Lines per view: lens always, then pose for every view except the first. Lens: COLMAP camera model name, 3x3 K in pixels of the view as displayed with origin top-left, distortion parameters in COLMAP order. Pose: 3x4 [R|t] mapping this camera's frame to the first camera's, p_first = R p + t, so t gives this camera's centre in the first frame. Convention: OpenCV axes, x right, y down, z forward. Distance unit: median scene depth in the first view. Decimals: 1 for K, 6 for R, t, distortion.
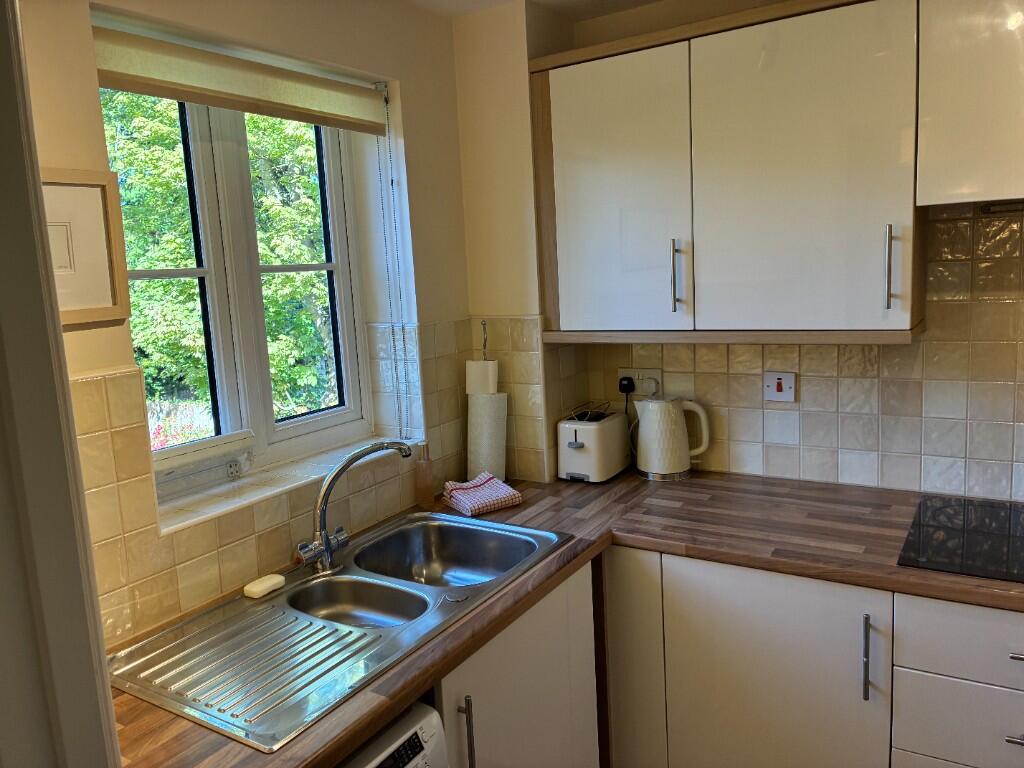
lens RADIAL K [[774.5, 0, 495.7], [0, 774.5, 379.8], [0, 0, 1]] dist [0.053538, -0.068333]
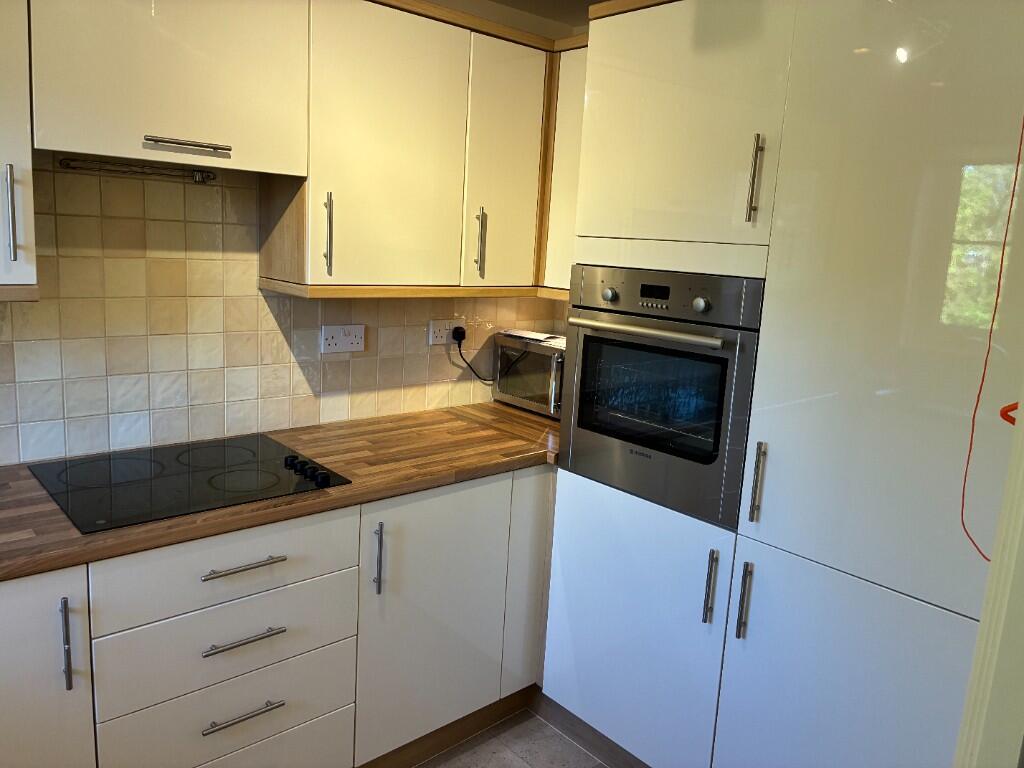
lens RADIAL K [[774.5, 0, 512.1], [0, 774.5, 377.0], [0, 0, 1]] dist [0.053538, -0.068333]
pose [[0.255489, -0.104037, 0.961198, -0.178539], [0.072723, 0.993445, 0.088197, 0.002576], [-0.964073, 0.047368, 0.261380, 0.187736]]
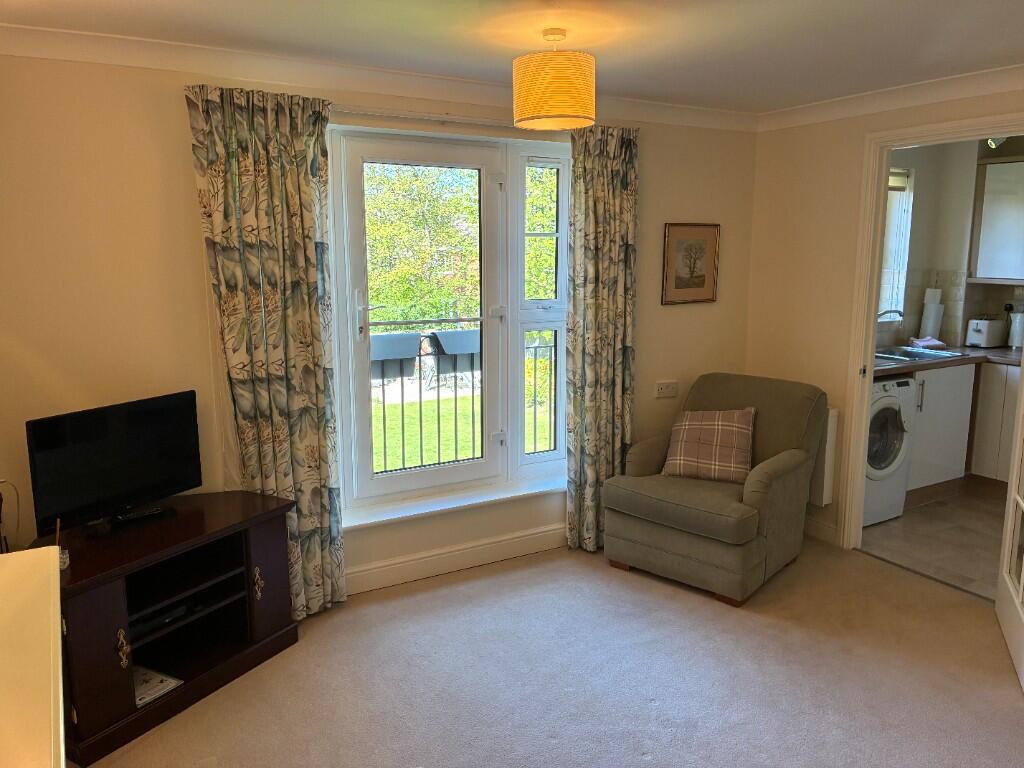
lens RADIAL K [[774.5, 0, 503.6], [0, 774.5, 386.7], [0, 0, 1]] dist [0.053538, -0.068333]
pose [[0.888671, 0.130132, -0.439692, -0.102198], [-0.114851, 0.991489, 0.061316, 0.285964], [0.443929, -0.003991, 0.896053, -1.755168]]
